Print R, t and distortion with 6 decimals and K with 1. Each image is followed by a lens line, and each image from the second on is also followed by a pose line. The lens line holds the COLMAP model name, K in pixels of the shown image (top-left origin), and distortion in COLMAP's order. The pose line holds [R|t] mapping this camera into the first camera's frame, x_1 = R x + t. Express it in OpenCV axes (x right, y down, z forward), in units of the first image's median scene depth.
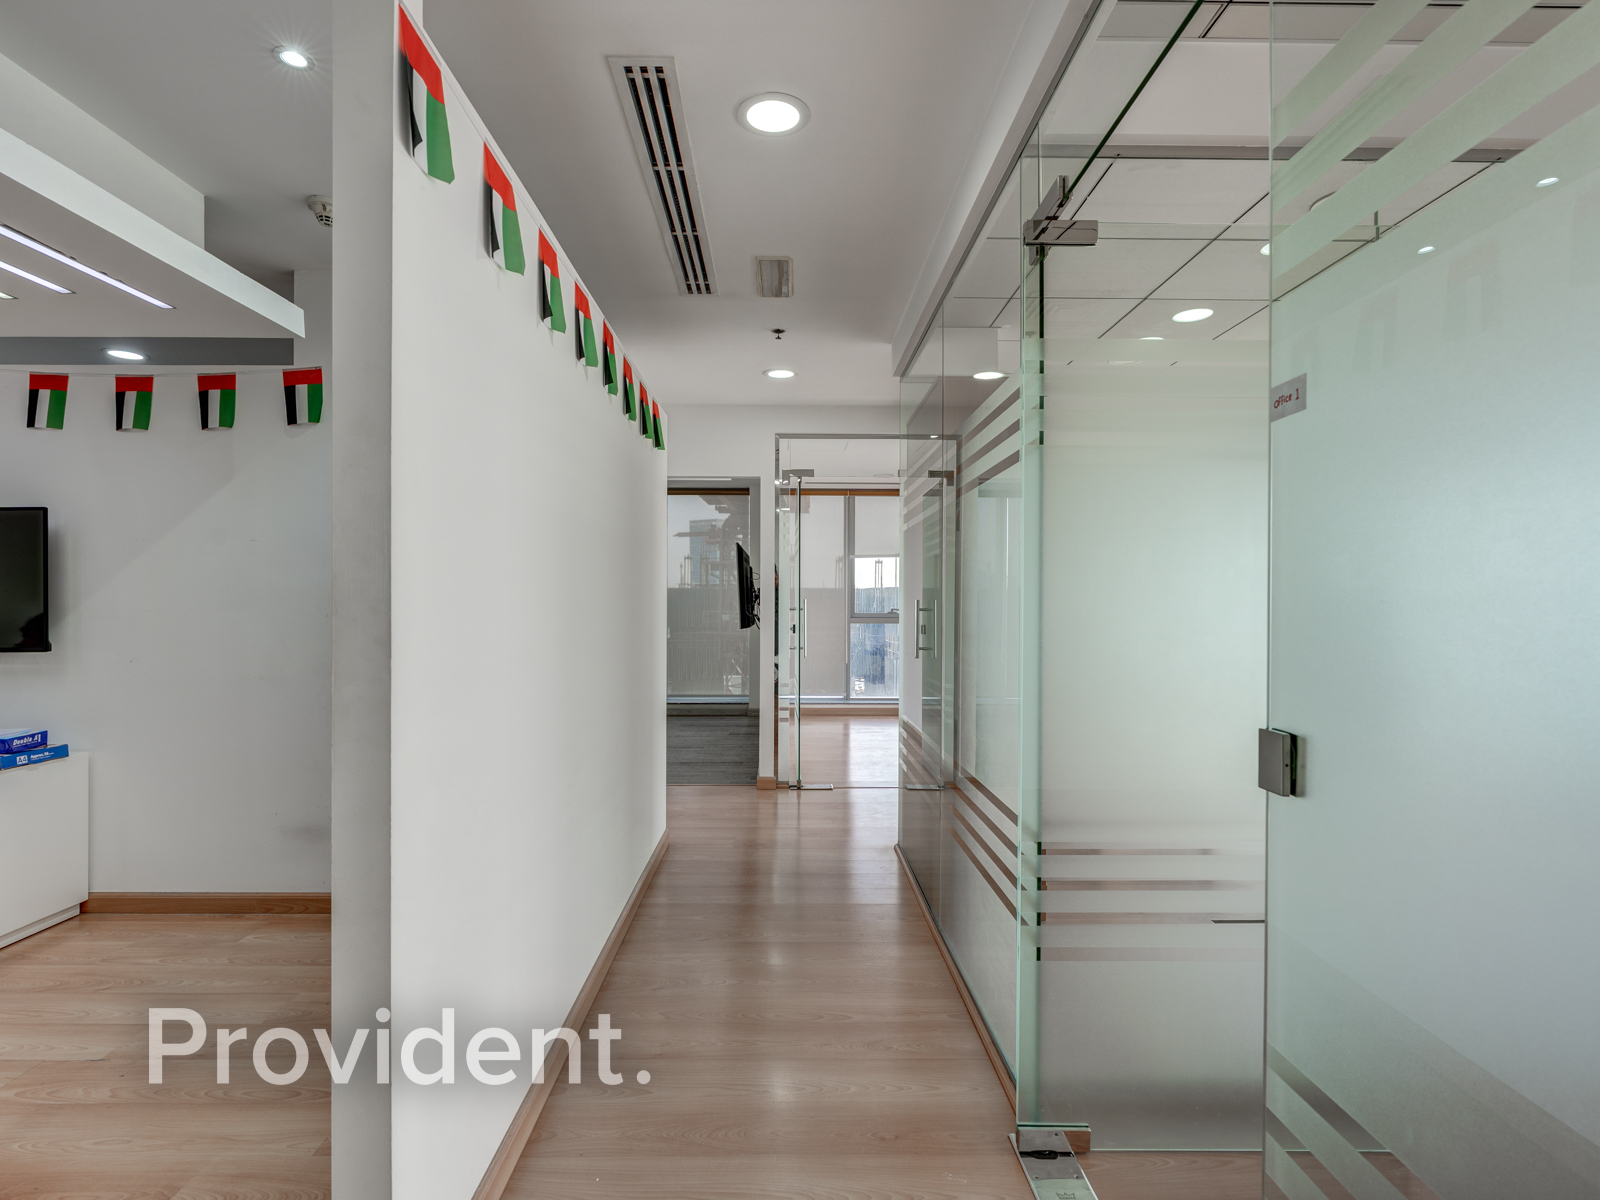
lens RADIAL K [[825.2, 0, 808.4], [0, 825.2, 604.2], [0, 0, 1]] dist [-0.010888, 0.004876]
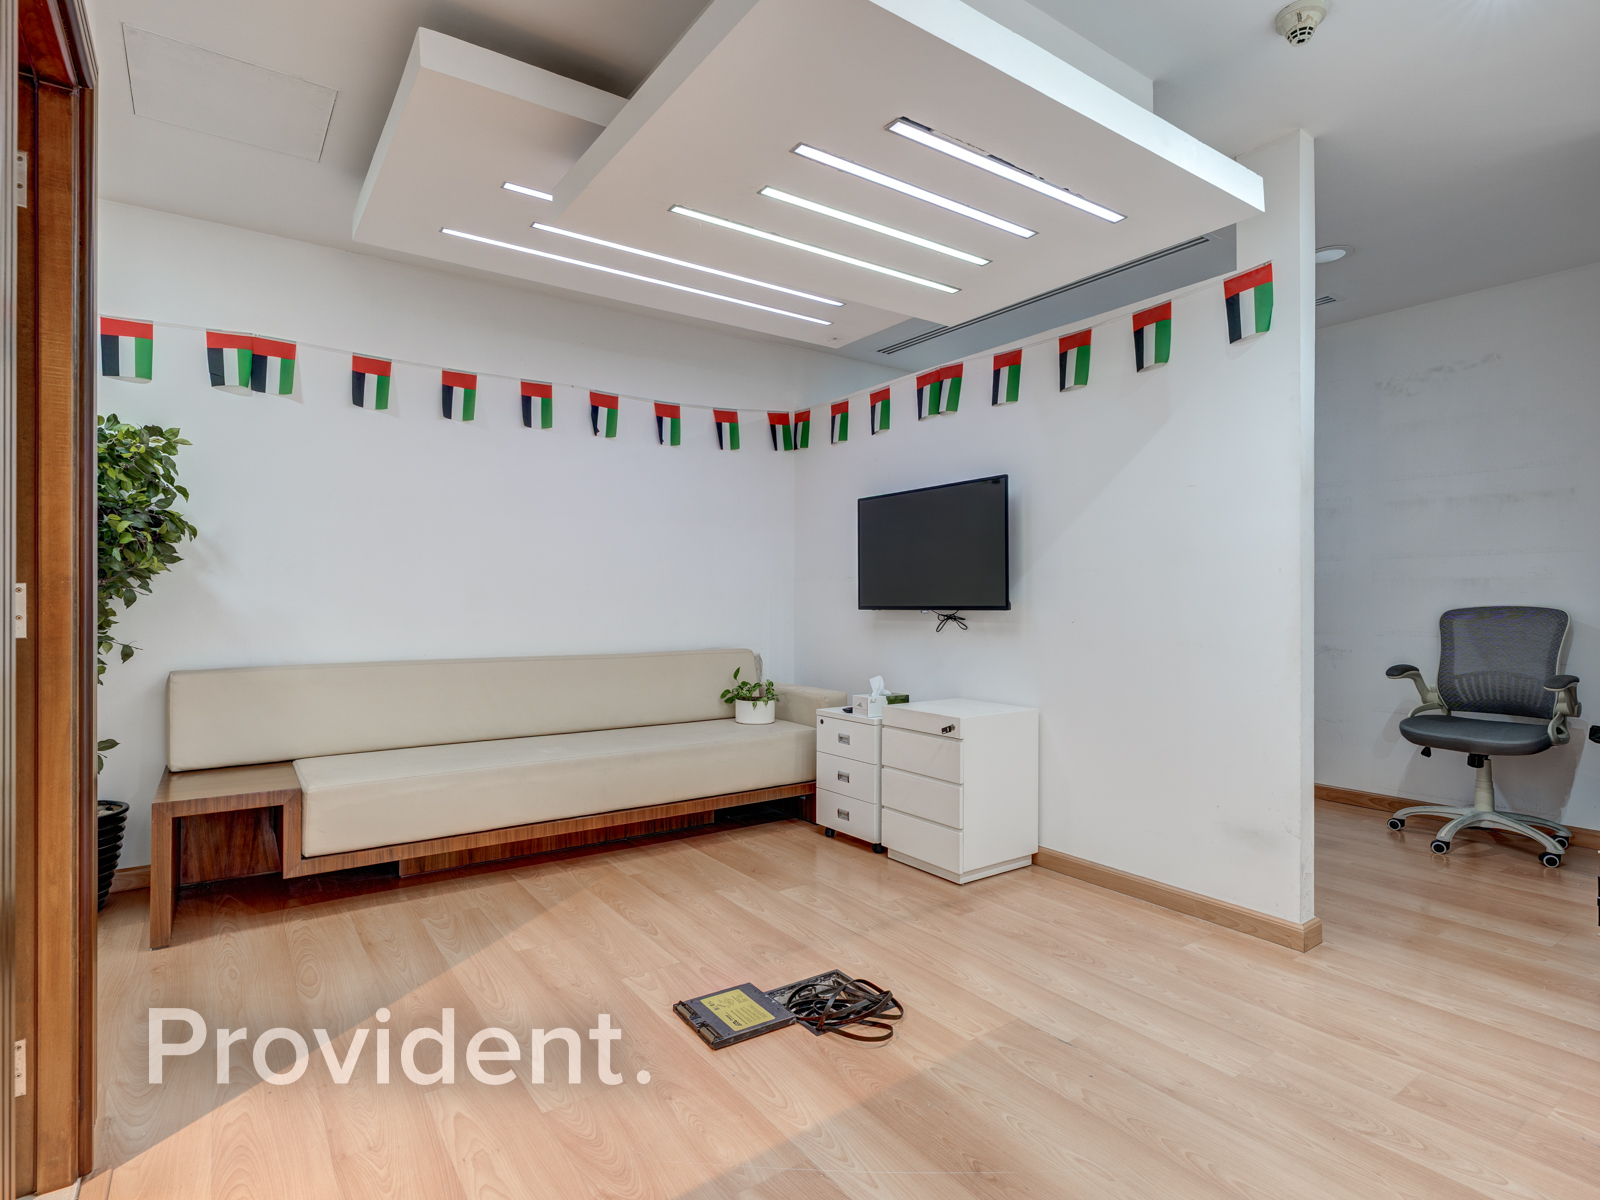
lens RADIAL K [[825.2, 0, 791.2], [0, 825.2, 597.2], [0, 0, 1]] dist [-0.010888, 0.004876]
pose [[0.561173, -0.005931, -0.827677, -0.196356], [-0.001288, 0.999967, -0.008039, 0.048970], [0.827697, 0.005577, 0.561147, 0.164265]]
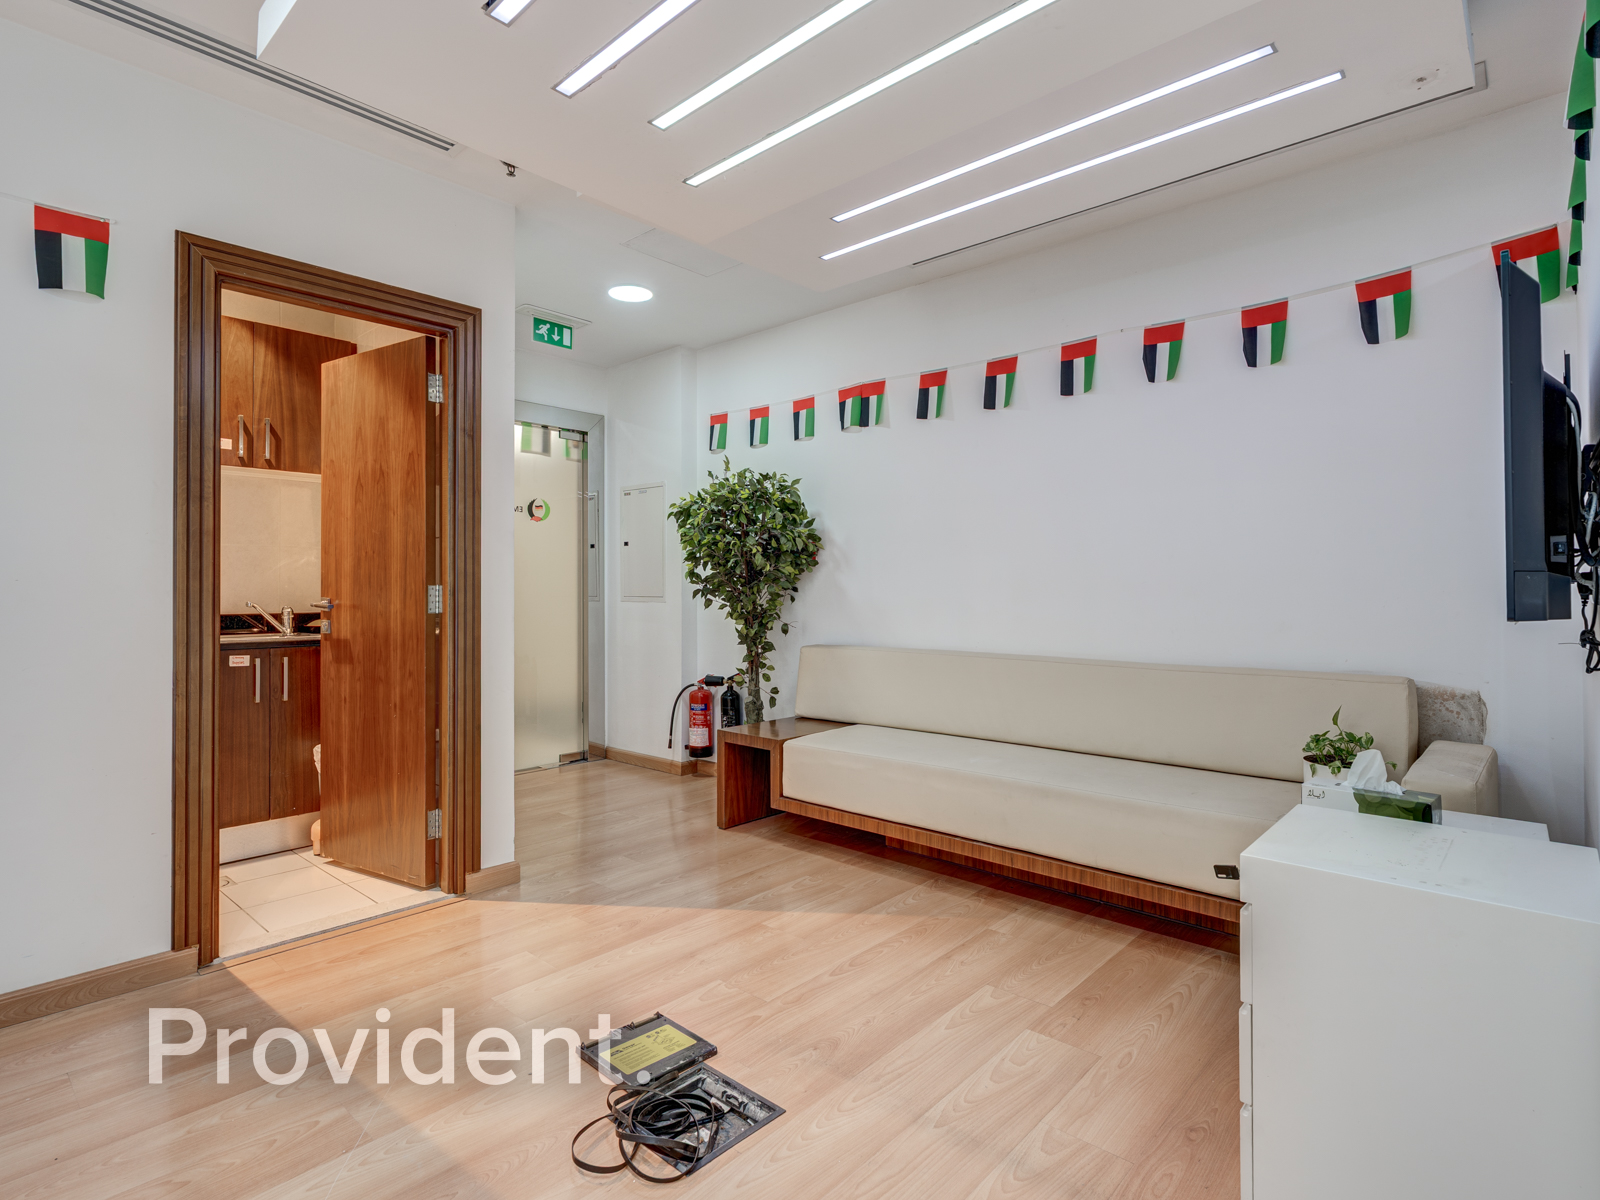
lens RADIAL K [[825.2, 0, 807.0], [0, 825.2, 585.4], [0, 0, 1]] dist [-0.010888, 0.004876]
pose [[-0.677322, -0.009591, -0.735624, -0.408443], [-0.005088, 0.999952, -0.008353, 0.044093], [0.735669, -0.001915, -0.677339, 0.996616]]
